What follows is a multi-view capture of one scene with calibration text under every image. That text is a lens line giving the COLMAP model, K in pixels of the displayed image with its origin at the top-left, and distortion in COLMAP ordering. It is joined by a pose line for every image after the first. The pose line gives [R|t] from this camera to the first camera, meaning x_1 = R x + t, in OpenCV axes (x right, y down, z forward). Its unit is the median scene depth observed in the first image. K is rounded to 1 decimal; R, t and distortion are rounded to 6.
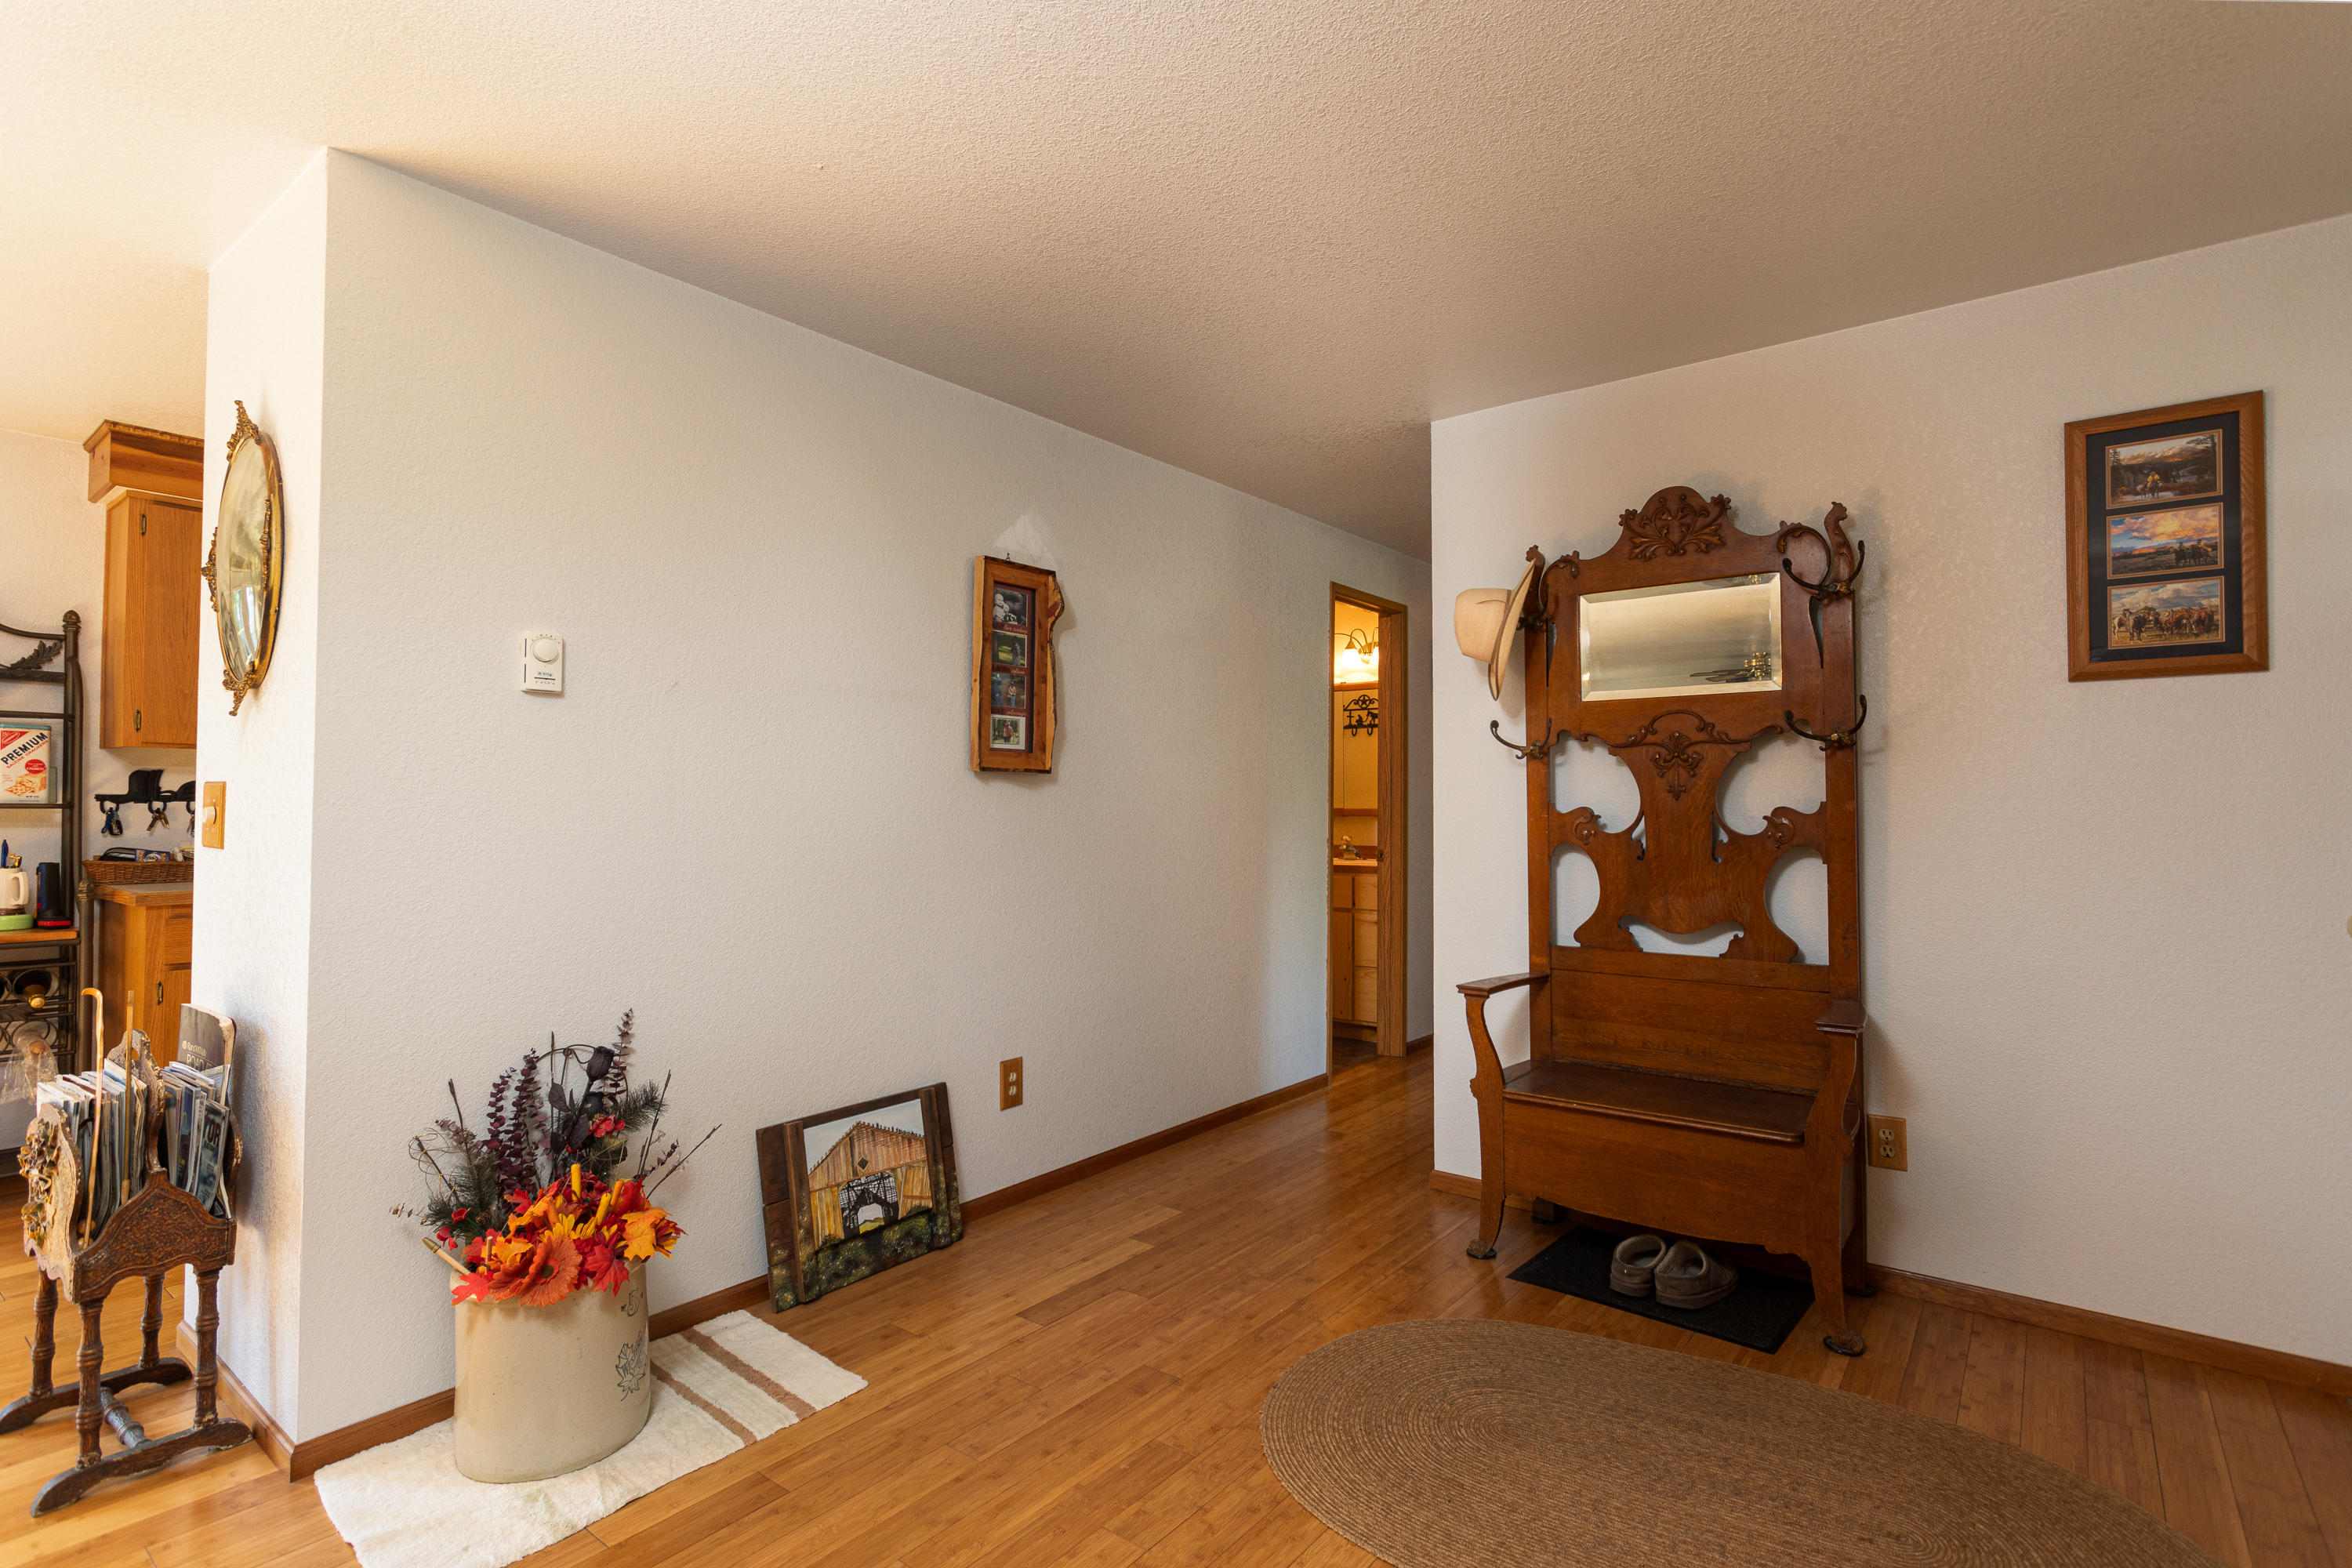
lens RADIAL K [[1146.7, 0, 1160.0], [0, 1146.7, 790.4], [0, 0, 1]] dist [0.027371, 0.002768]
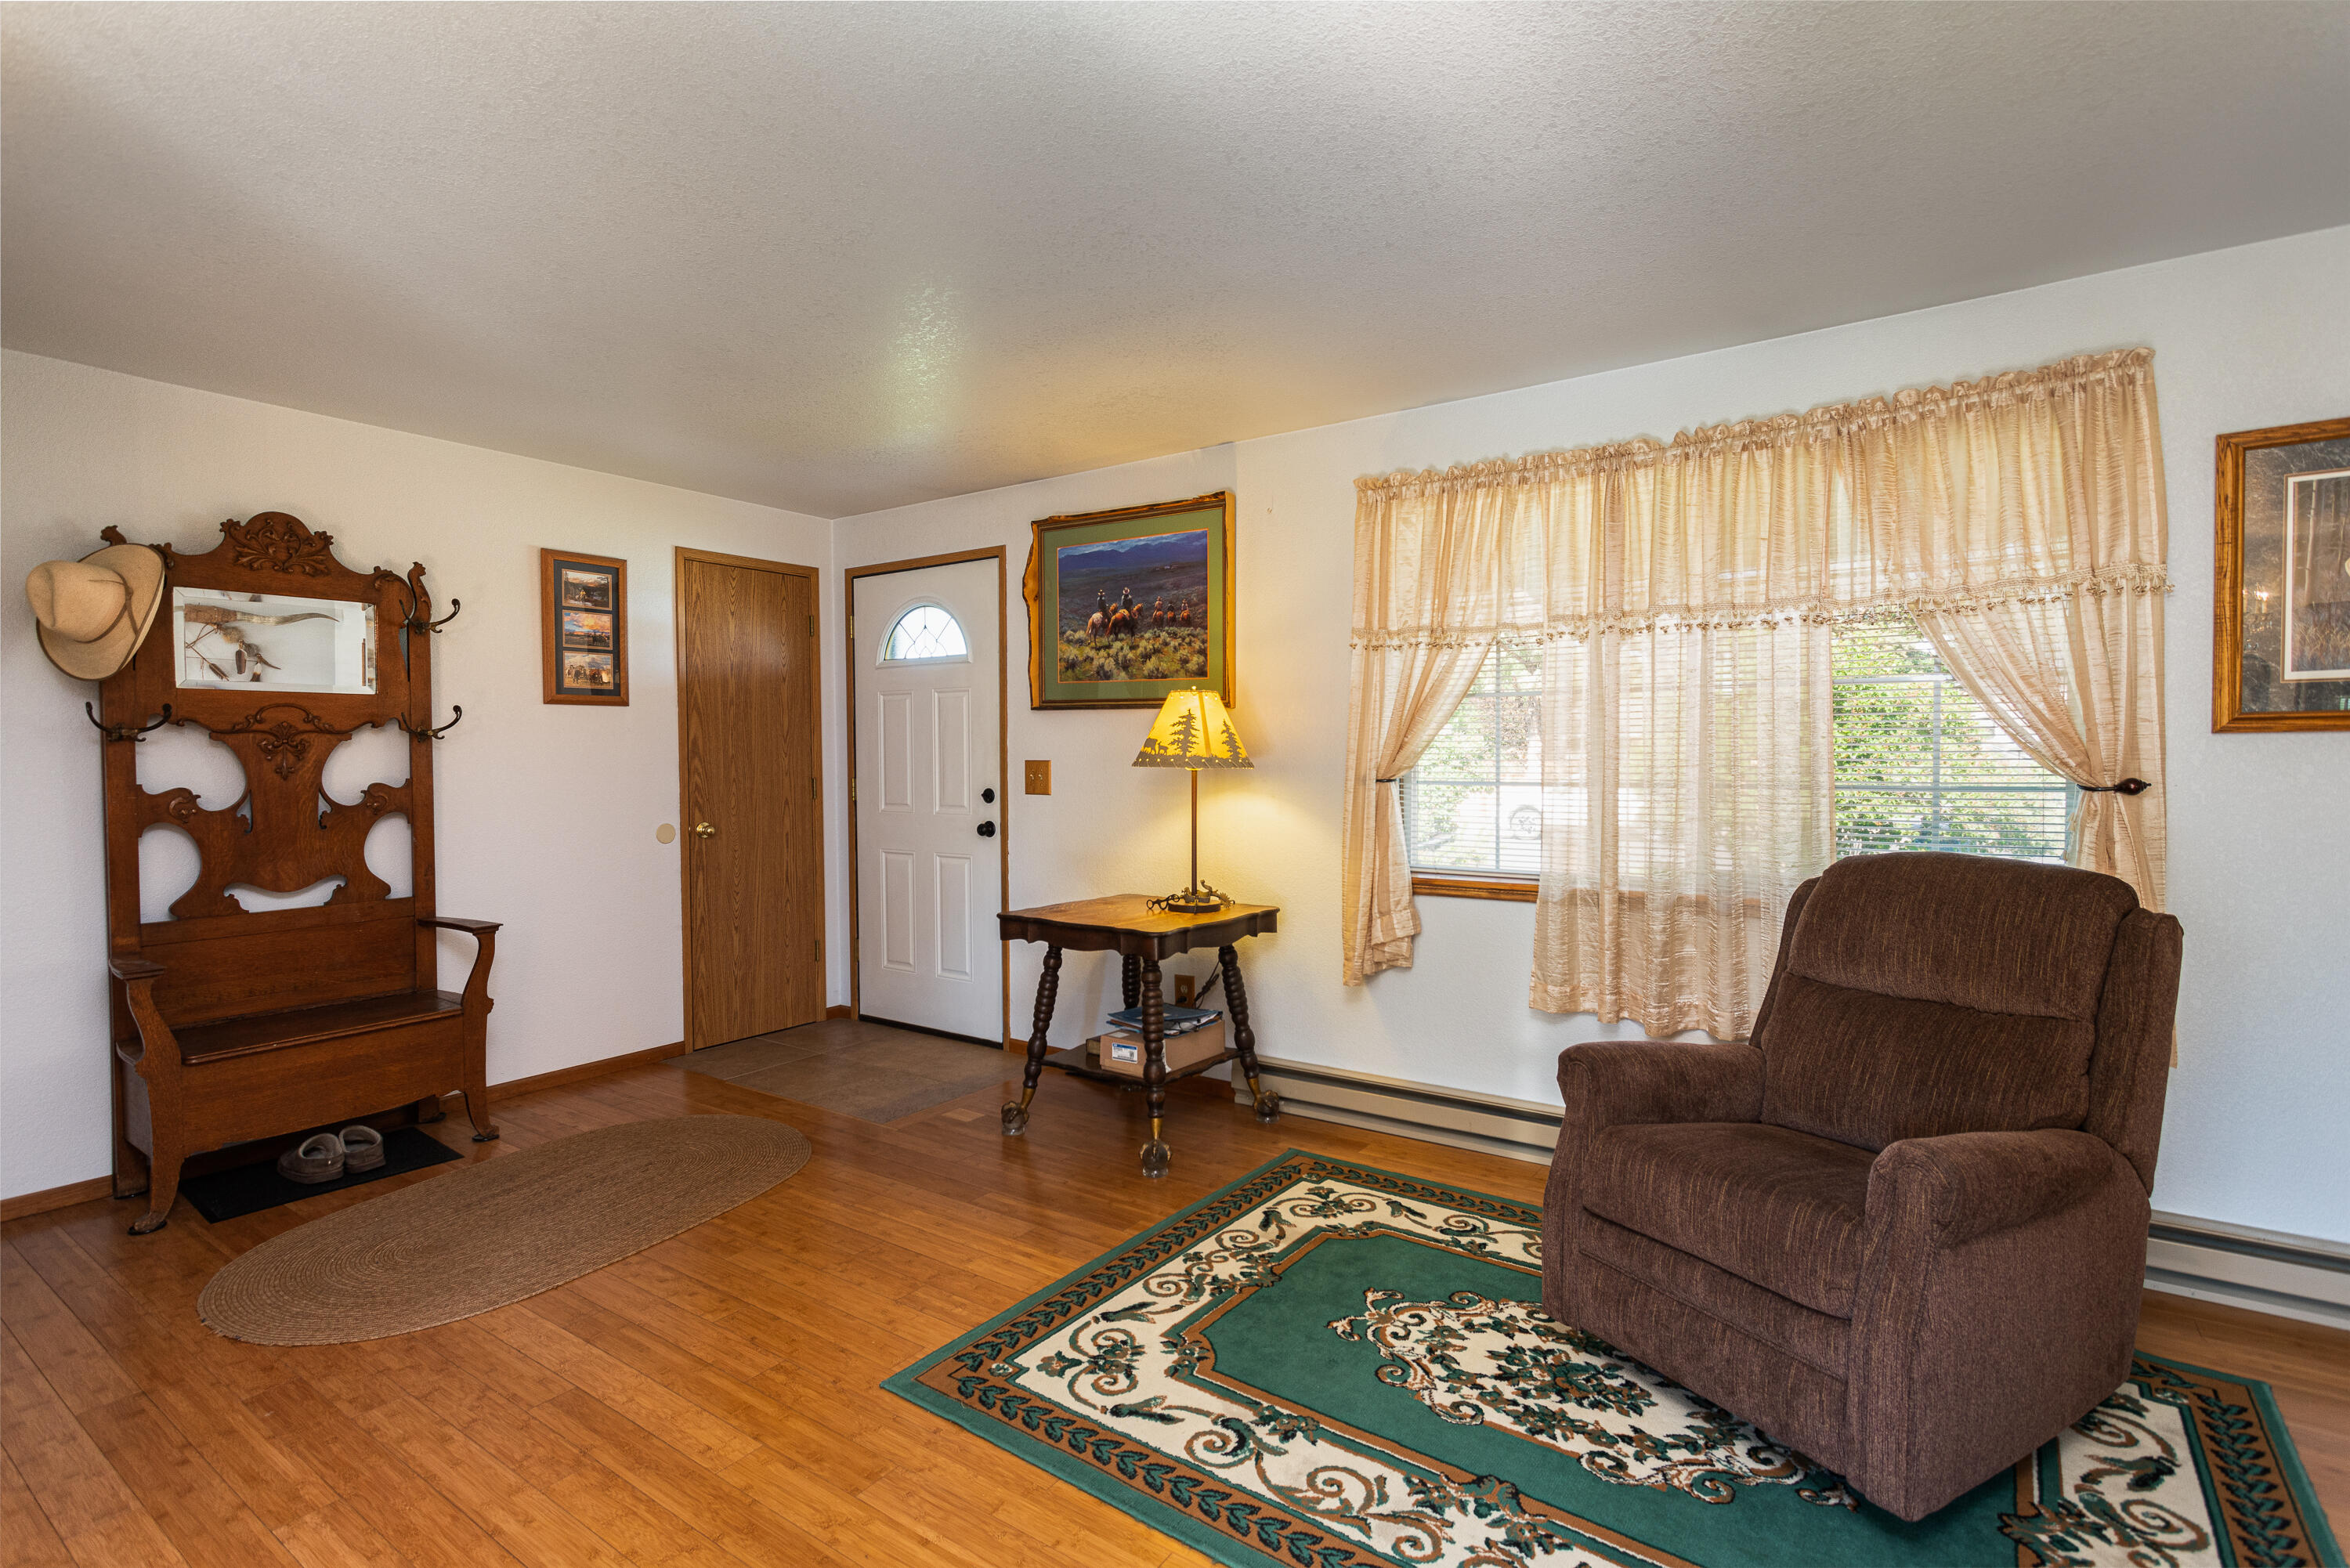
lens RADIAL K [[1145.7, 0, 1177.4], [0, 1145.7, 771.8], [0, 0, 1]] dist [0.027371, 0.002768]
pose [[-0.036948, -0.025444, 0.998993, -0.823832], [-0.012282, 0.999612, 0.025006, -0.042981], [-0.999242, -0.011346, -0.037247, 0.136515]]
